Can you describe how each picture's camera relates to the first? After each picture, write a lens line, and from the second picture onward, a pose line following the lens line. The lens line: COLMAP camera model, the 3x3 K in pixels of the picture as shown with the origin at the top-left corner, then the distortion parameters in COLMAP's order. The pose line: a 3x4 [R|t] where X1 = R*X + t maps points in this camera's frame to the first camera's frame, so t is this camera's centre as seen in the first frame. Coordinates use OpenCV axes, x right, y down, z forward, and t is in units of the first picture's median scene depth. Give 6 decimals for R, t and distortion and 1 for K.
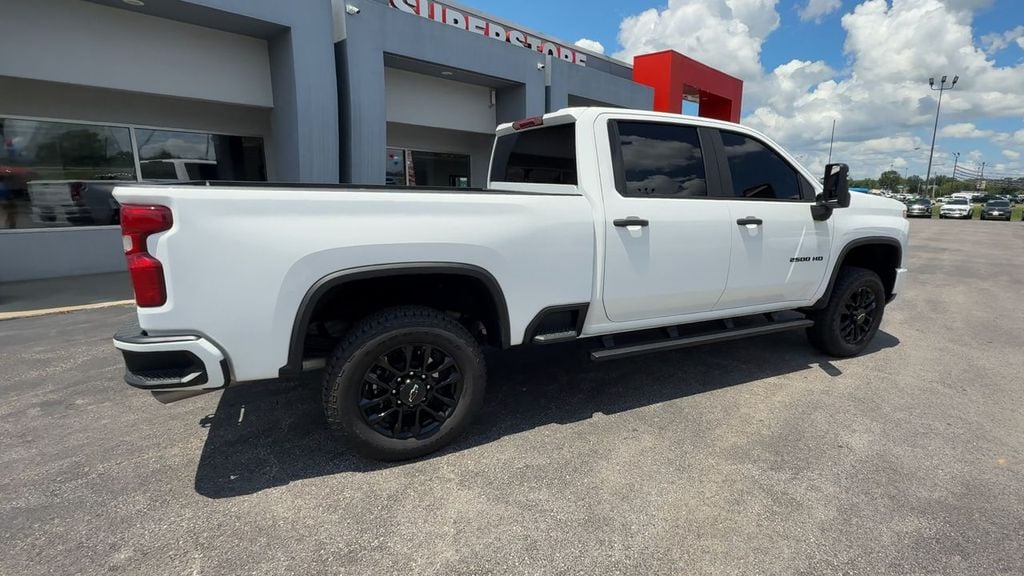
lens RADIAL K [[475.5, 0, 559.5], [0, 475.5, 284.2], [0, 0, 1]] dist [0.002130, 0.000273]
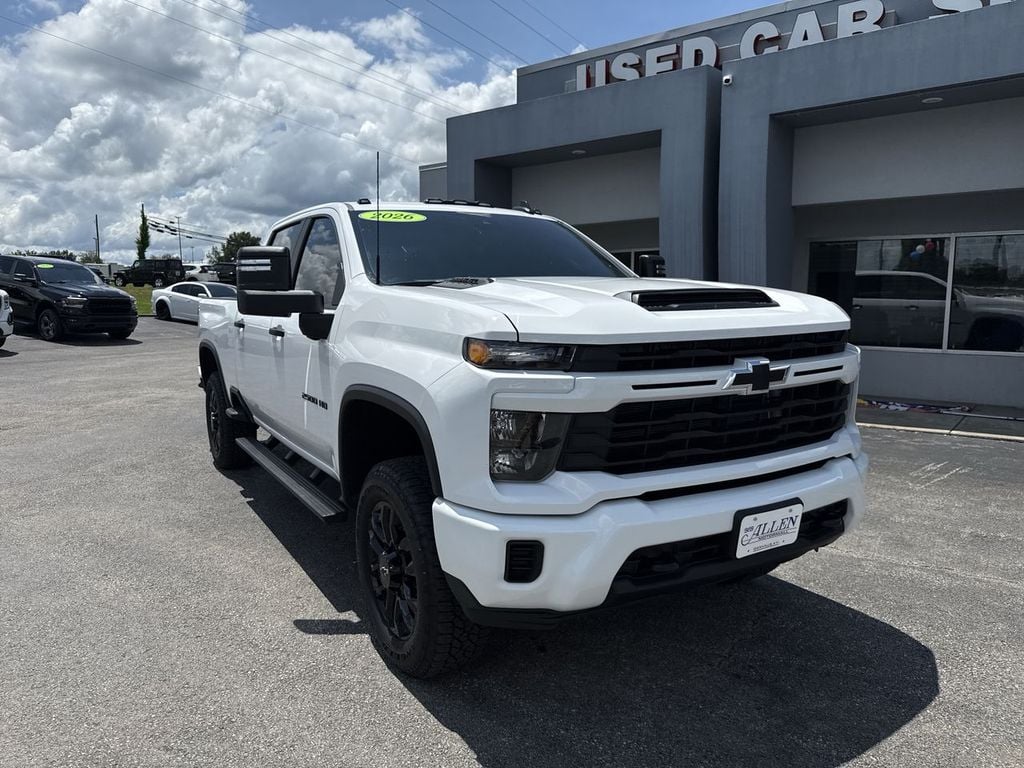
lens RADIAL K [[735.3, 0, 512.0], [0, 735.3, 384.0], [0, 0, 1]] dist [0.006276, -0.010404]
pose [[0.057330, 0.098228, -0.993511, 1.757130], [-0.198571, 0.976387, 0.085077, -0.244838], [0.978408, 0.192405, 0.075481, 1.405761]]
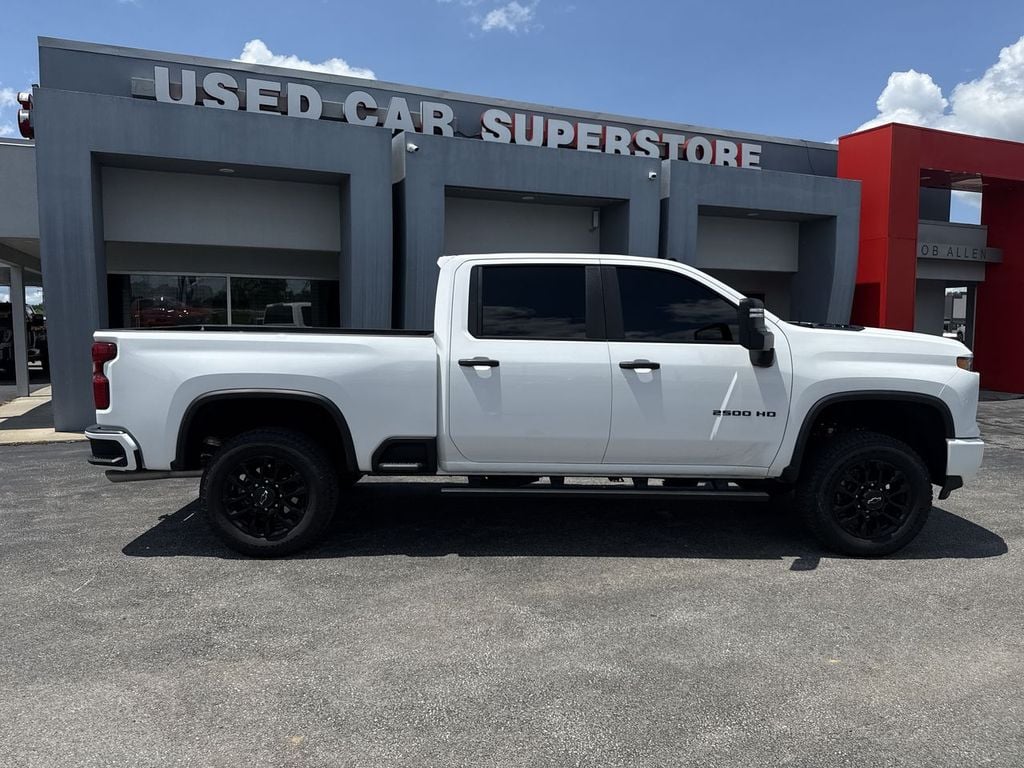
lens RADIAL K [[717.2, 0, 515.8], [0, 717.2, 383.0], [0, 0, 1]] dist [0.080572, -0.115306]
pose [[0.903586, 0.024240, -0.427720, 0.830520], [-0.077894, 0.991052, -0.108390, 0.071282], [0.421266, 0.131256, 0.897389, -0.332141]]
